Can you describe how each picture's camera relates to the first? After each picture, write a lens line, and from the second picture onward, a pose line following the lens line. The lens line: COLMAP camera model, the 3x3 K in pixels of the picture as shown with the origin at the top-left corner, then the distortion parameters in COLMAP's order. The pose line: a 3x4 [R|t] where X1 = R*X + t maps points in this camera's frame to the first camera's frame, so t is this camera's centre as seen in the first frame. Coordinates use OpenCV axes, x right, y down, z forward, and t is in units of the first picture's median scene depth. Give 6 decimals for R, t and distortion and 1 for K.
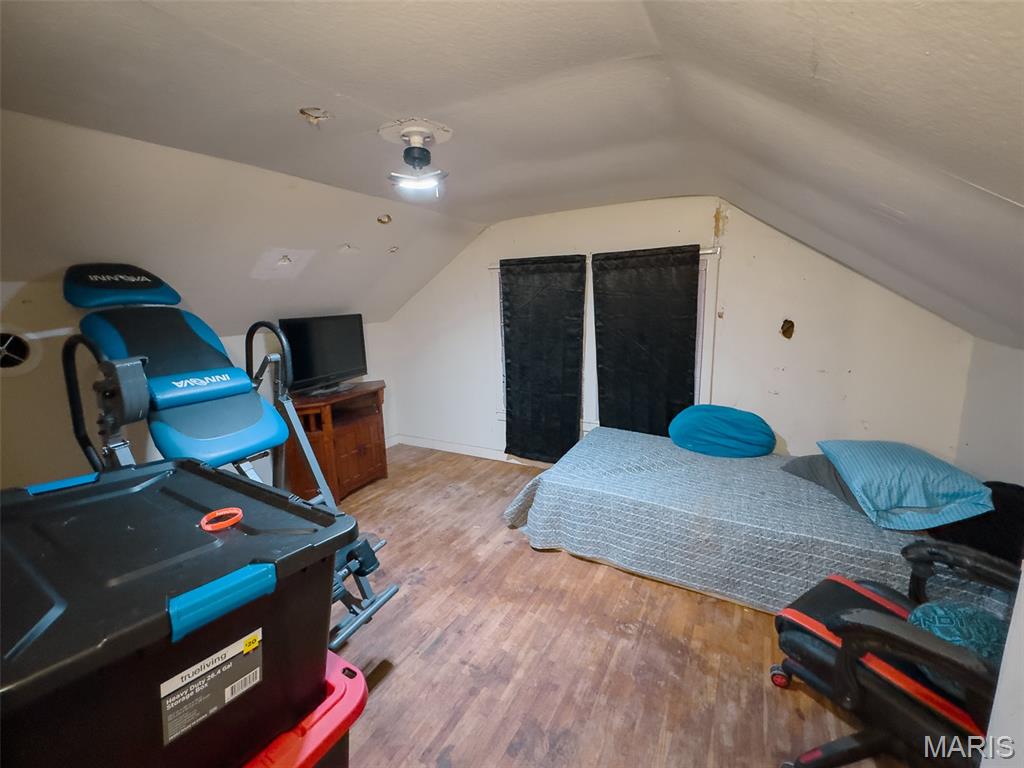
lens RADIAL K [[420.1, 0, 509.4], [0, 420.1, 379.4], [0, 0, 1]] dist [-0.000147, 0.000093]
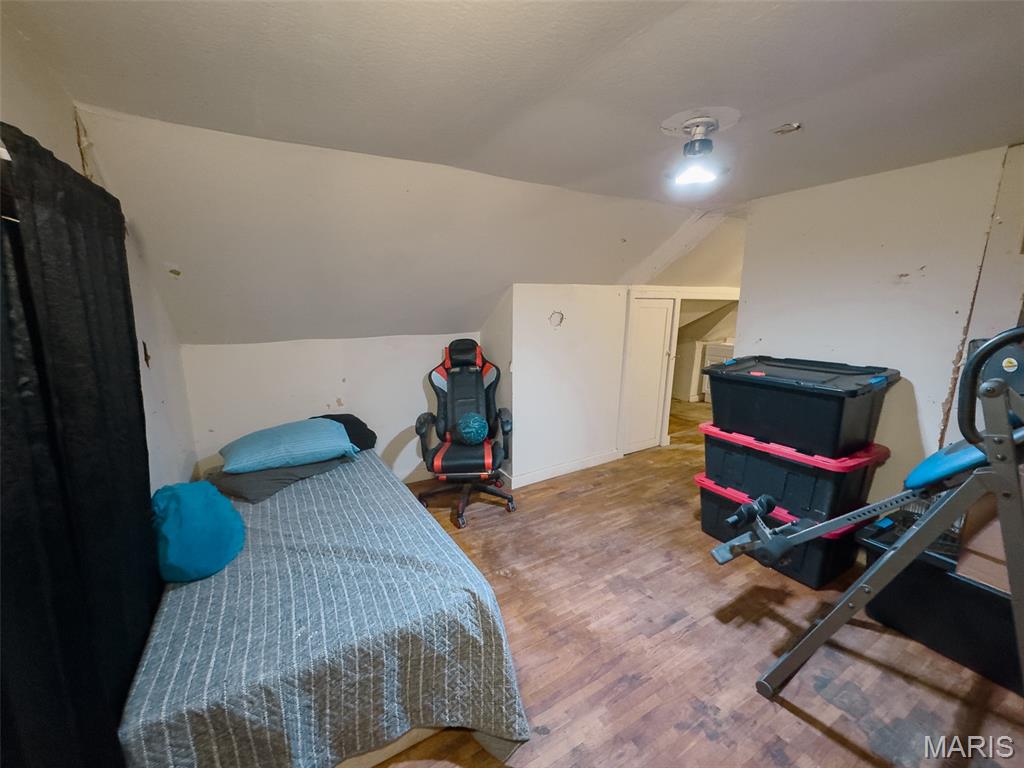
lens RADIAL K [[420.1, 0, 509.4], [0, 420.1, 379.4], [0, 0, 1]] dist [-0.000147, 0.000093]
pose [[-0.864907, -0.062559, 0.498018, -0.324498], [0.125718, 0.933576, 0.335606, -0.369123], [-0.485933, 0.352878, -0.799591, 1.959280]]
